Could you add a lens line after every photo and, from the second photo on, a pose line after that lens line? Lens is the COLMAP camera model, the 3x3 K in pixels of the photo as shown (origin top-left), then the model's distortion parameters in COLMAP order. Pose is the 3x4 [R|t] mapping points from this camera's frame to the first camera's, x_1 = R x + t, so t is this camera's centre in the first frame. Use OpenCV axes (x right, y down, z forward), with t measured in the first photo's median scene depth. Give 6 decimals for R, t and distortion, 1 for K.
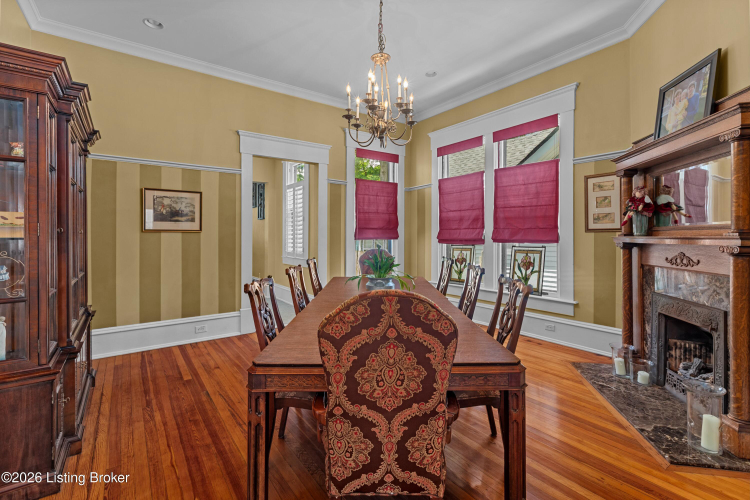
lens RADIAL K [[340.5, 0, 374.2], [0, 340.5, 241.8], [0, 0, 1]] dist [0.000283, 0.000040]
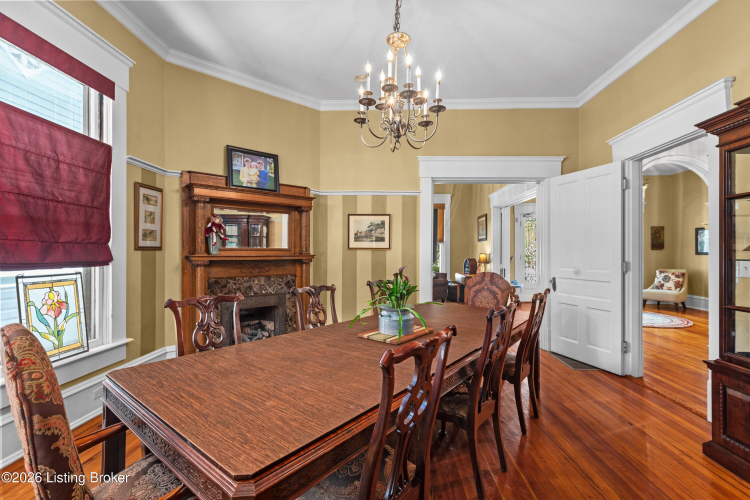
lens RADIAL K [[340.5, 0, 374.0], [0, 340.5, 250.9], [0, 0, 1]] dist [0.000283, 0.000040]
pose [[-0.764211, -0.009016, 0.644903, -0.351207], [-0.003610, 0.999946, 0.009702, -0.036898], [-0.644956, 0.005086, -0.764203, 1.253288]]
